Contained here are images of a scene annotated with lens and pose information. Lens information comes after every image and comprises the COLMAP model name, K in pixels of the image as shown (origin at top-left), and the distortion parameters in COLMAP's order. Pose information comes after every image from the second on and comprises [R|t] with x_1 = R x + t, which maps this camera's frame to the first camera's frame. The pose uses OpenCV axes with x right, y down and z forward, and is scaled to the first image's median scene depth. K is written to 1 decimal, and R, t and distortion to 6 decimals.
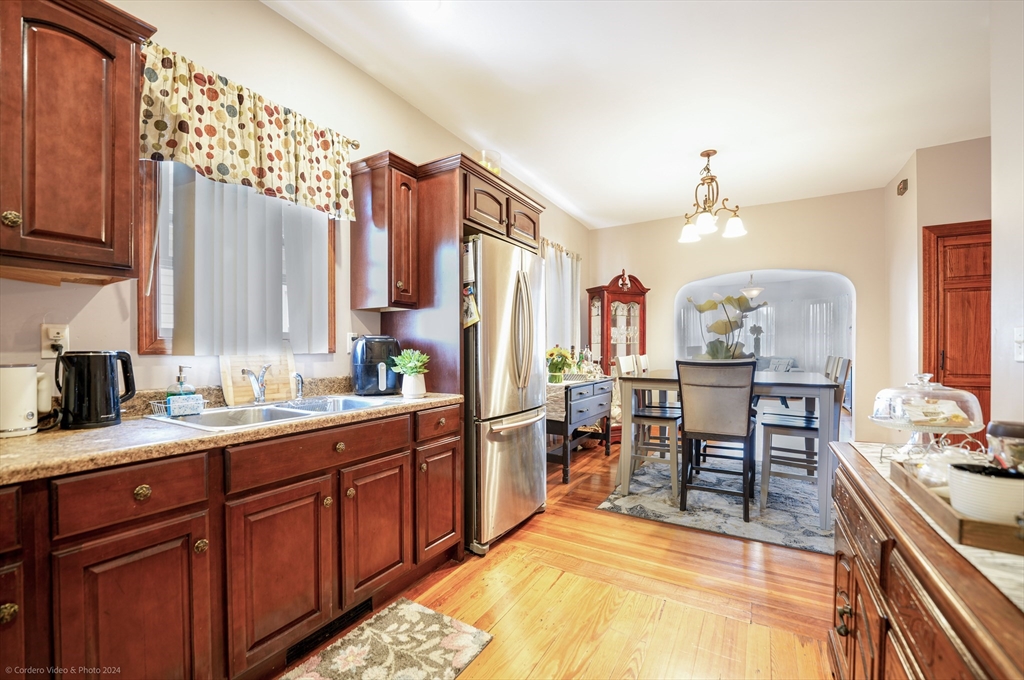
lens RADIAL K [[432.2, 0, 497.9], [0, 432.2, 343.1], [0, 0, 1]] dist [-0.000414, -0.000043]
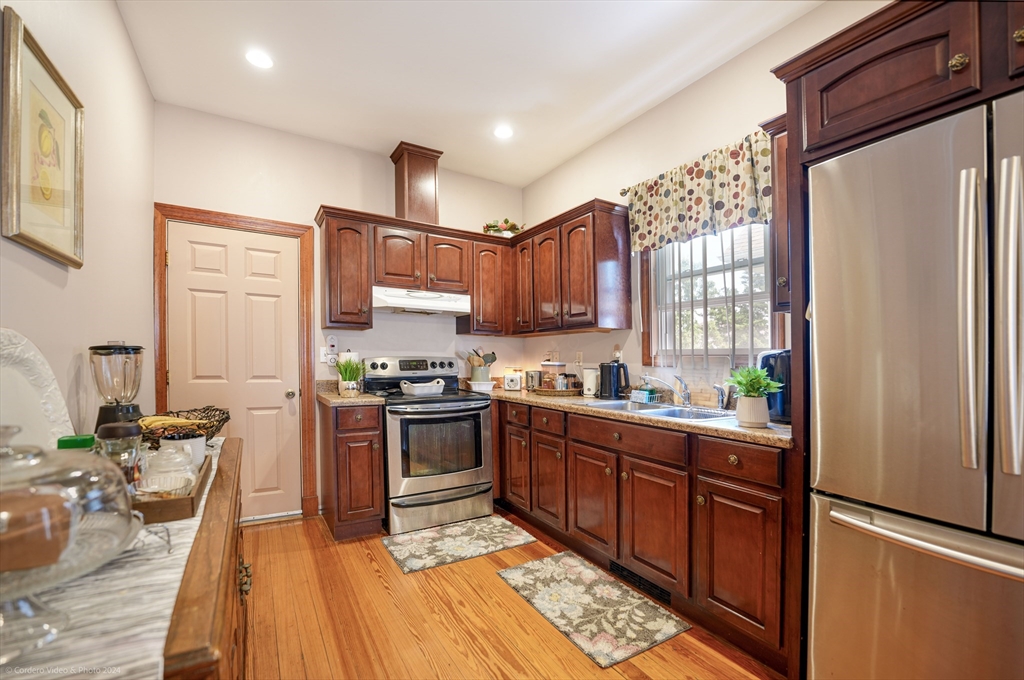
lens RADIAL K [[414.8, 0, 513.0], [0, 414.8, 362.8], [0, 0, 1]] dist [-0.000064, -0.000014]
pose [[-0.428423, 0.008499, -0.903538, 0.855093], [0.005927, 0.999961, 0.006595, 0.002983], [0.903559, -0.002530, -0.428457, 1.163238]]
